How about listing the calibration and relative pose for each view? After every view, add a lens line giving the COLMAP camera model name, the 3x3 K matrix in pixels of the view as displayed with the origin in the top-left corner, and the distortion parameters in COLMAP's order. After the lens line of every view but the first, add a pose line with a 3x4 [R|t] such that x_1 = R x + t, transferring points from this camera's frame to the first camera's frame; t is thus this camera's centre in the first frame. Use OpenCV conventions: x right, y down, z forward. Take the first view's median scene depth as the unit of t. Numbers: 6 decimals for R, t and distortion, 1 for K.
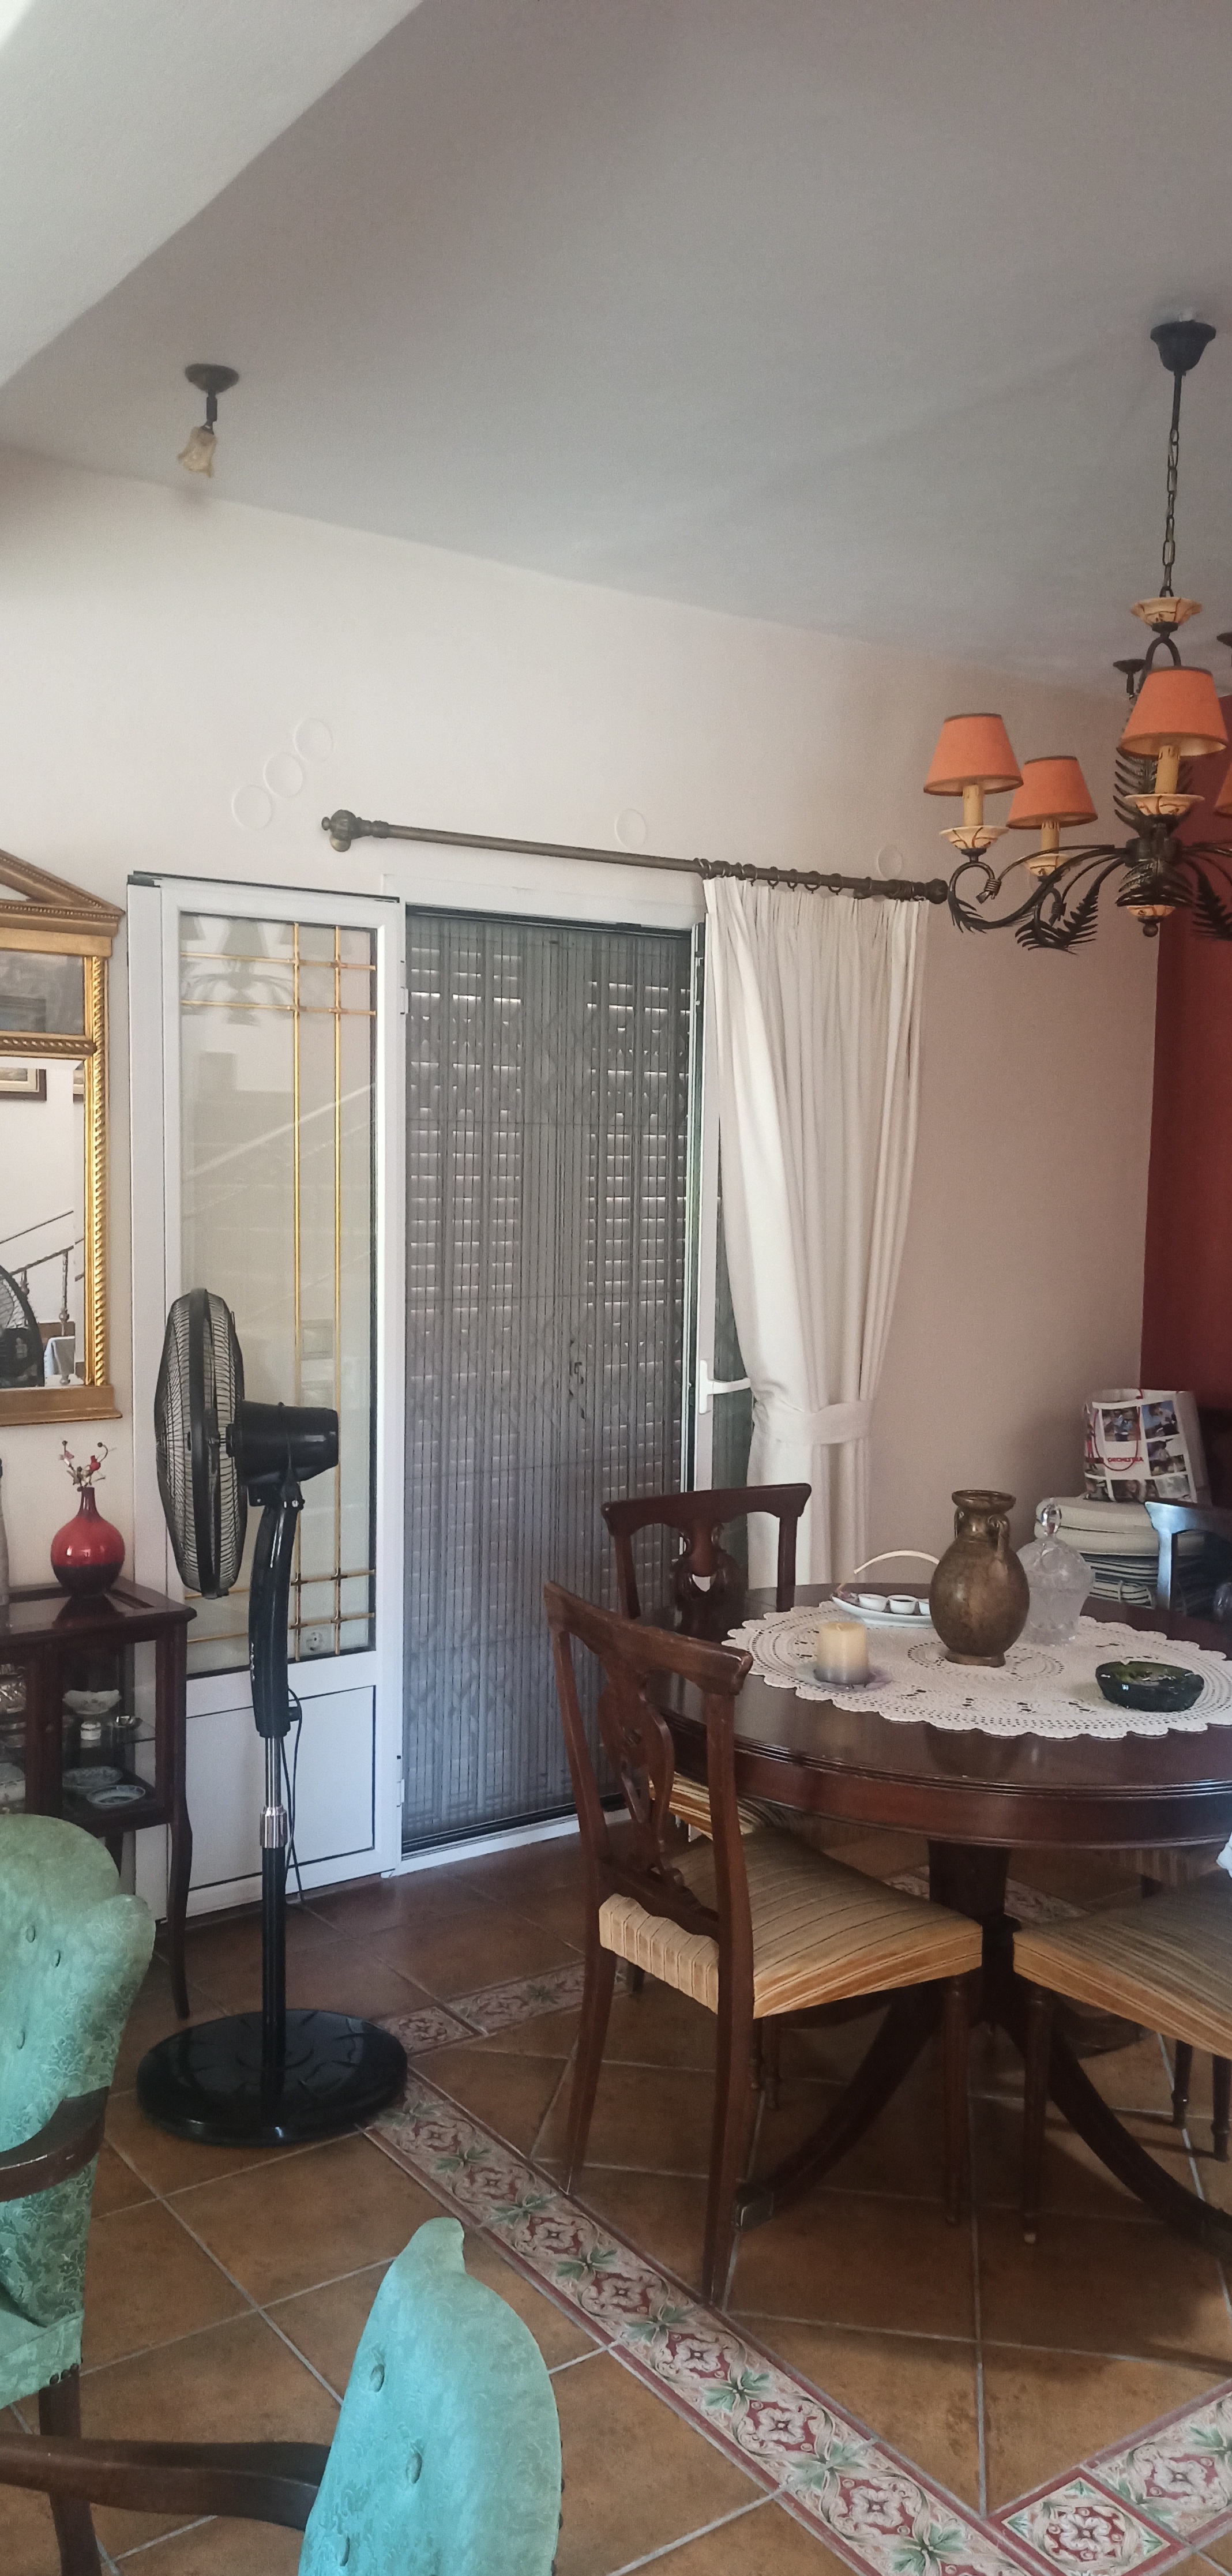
lens RADIAL K [[1992.5, 0, 600.2], [0, 1992.5, 1328.5], [0, 0, 1]] dist [0.077000, -0.029505]
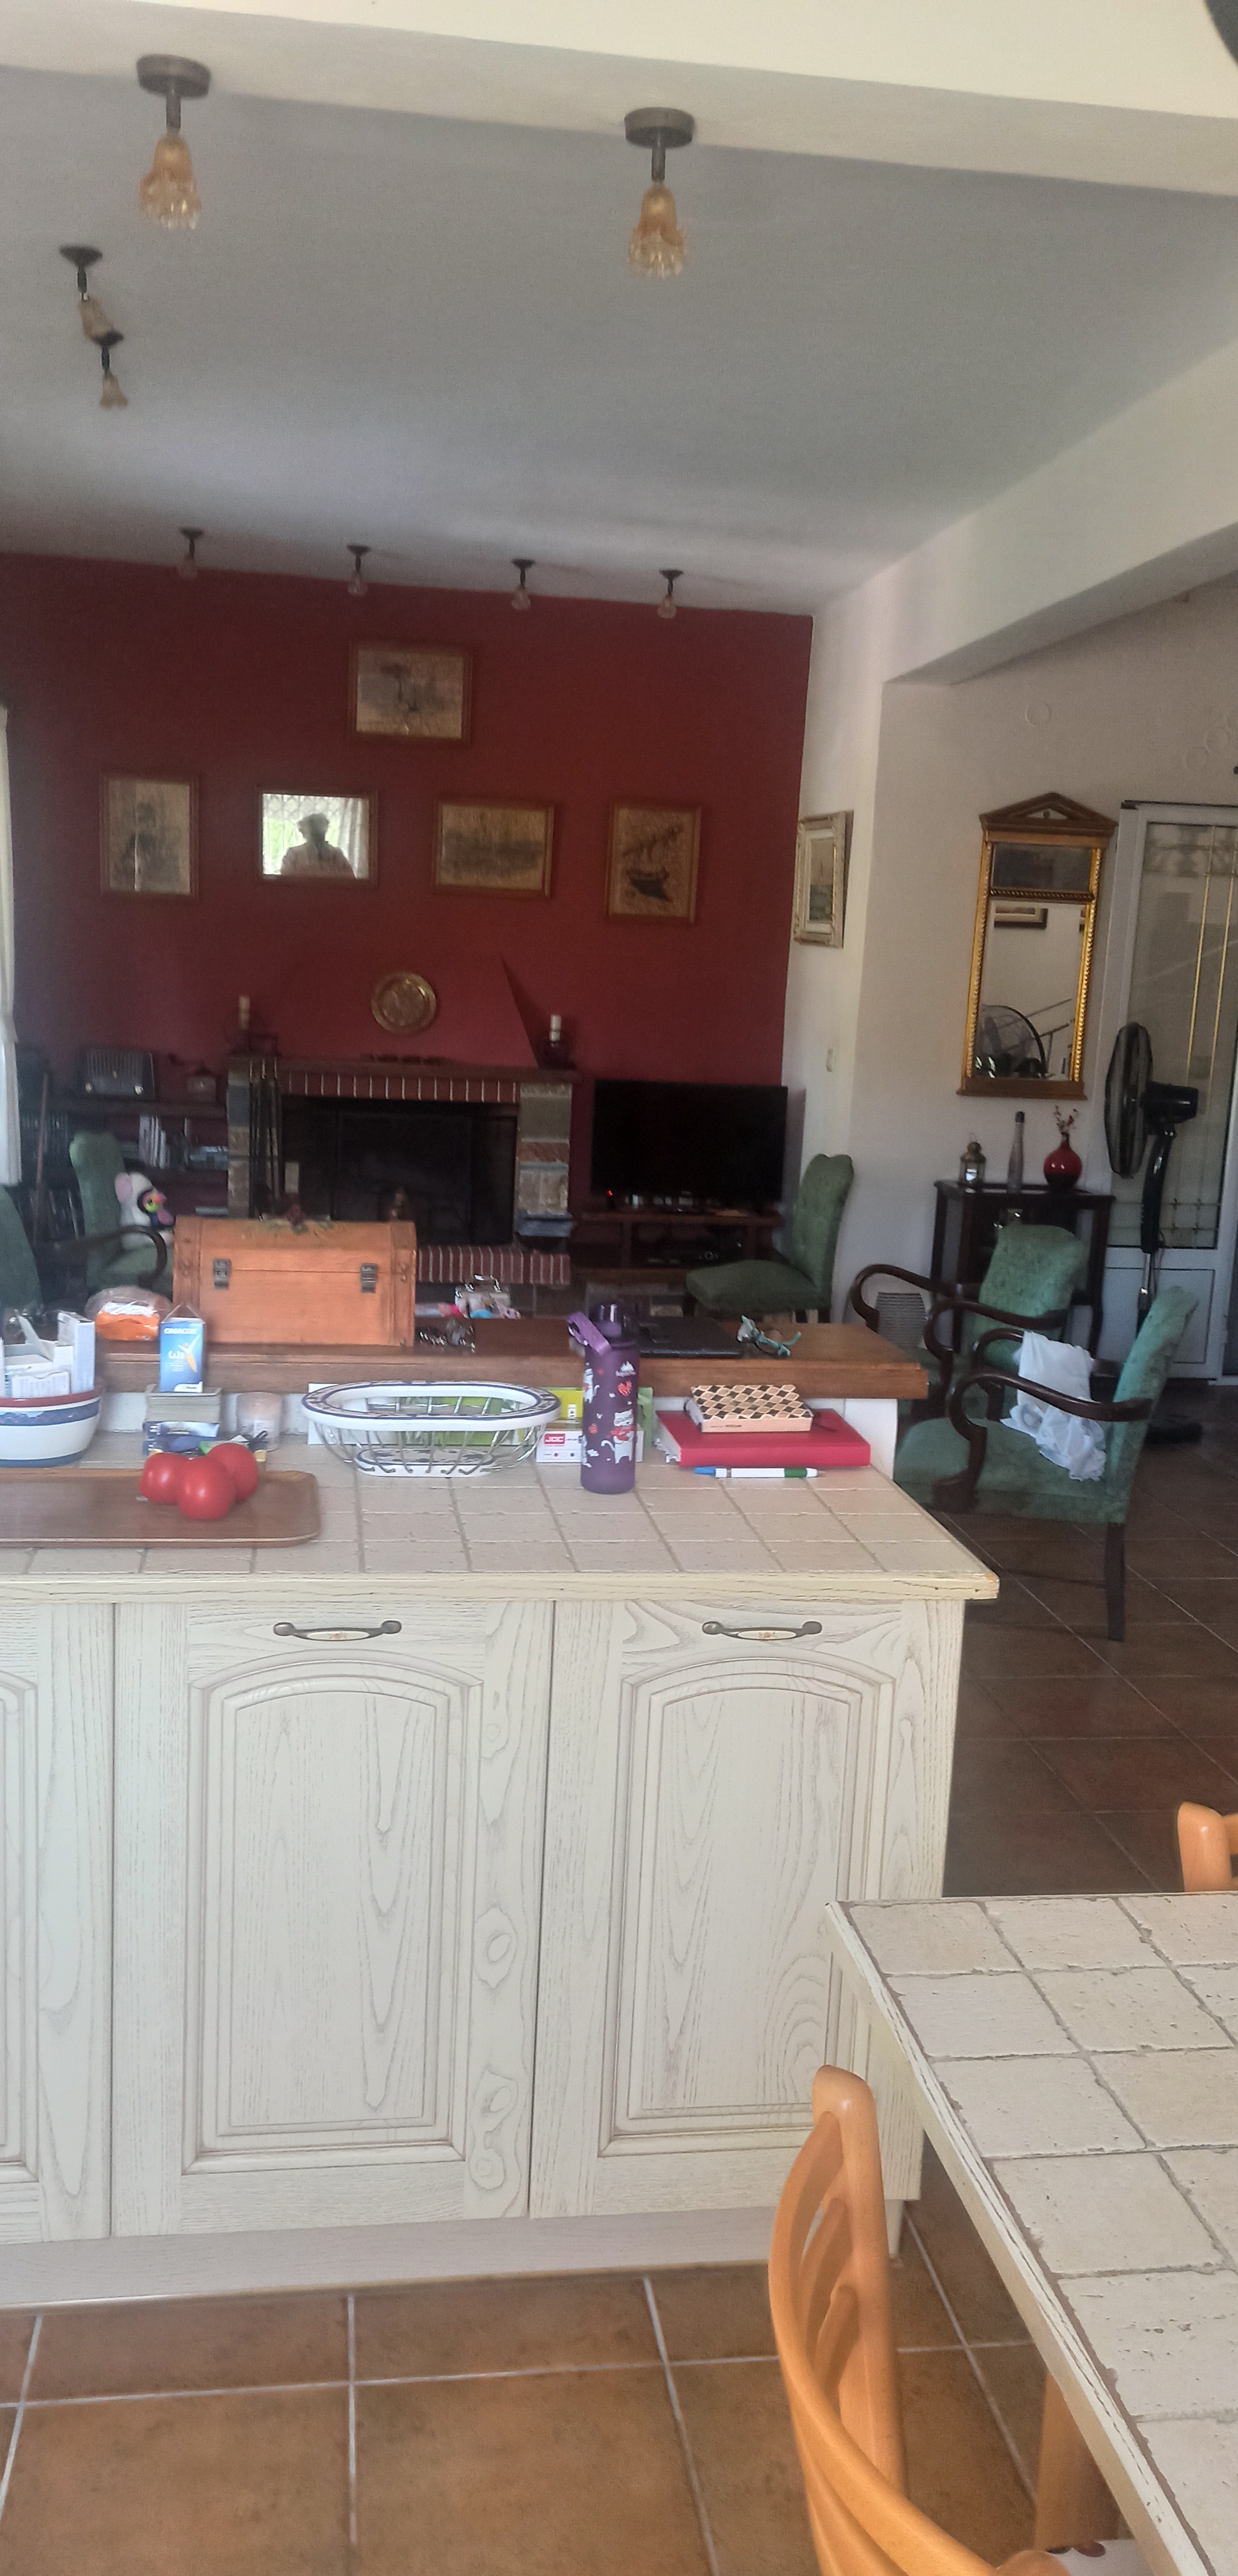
lens RADIAL K [[2010.2, 0, 627.1], [0, 2010.2, 1339.6], [0, 0, 1]] dist [0.073739, -0.021571]
pose [[0.898254, 0.107884, -0.426028, 0.208138], [-0.072585, 0.992507, 0.098293, 0.115724], [0.433440, -0.057369, 0.899354, -0.916639]]
